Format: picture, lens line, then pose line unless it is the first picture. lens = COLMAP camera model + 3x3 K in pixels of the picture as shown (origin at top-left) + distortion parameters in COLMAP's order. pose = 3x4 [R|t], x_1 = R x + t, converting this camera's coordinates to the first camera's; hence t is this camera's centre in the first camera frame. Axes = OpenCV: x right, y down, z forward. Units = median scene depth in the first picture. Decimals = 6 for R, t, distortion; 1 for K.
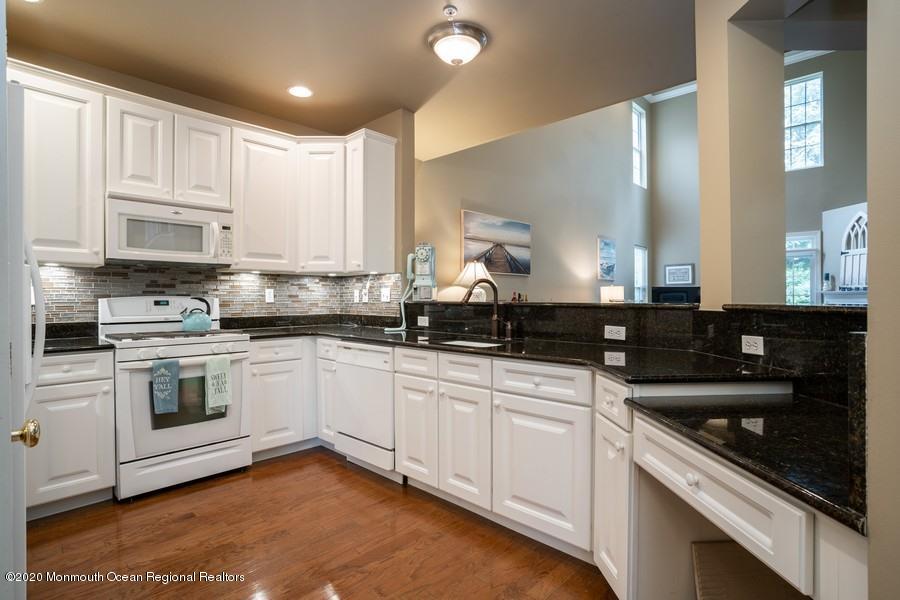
lens RADIAL K [[447.9, 0, 451.4], [0, 447.9, 295.7], [0, 0, 1]] dist [-0.028269, 0.016312]
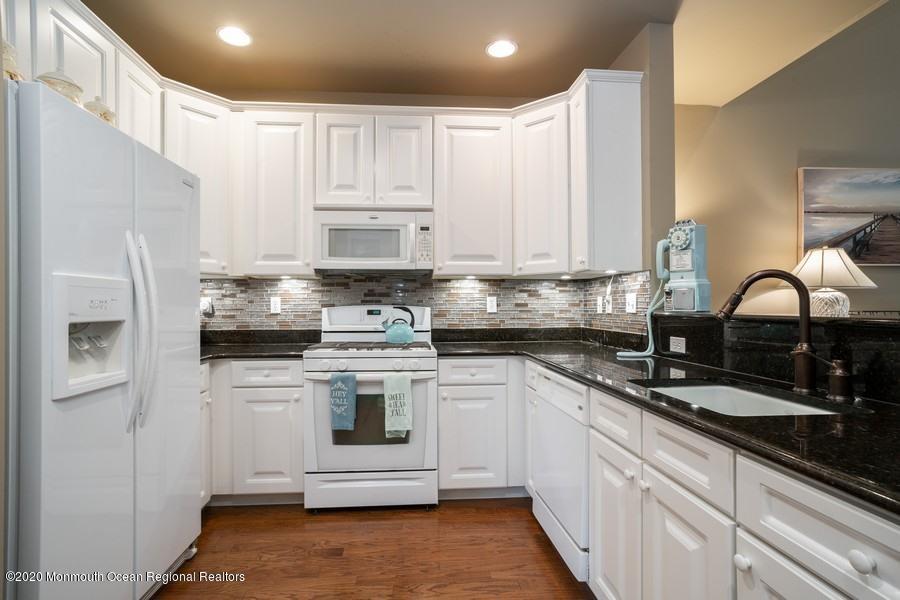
lens RADIAL K [[447.9, 0, 441.9], [0, 447.9, 304.6], [0, 0, 1]] dist [-0.028269, 0.016312]
pose [[0.742446, -0.002112, -0.669903, 0.124960], [0.003031, 0.999995, 0.000206, -0.000315], [0.669899, -0.002183, 0.742449, 0.365902]]
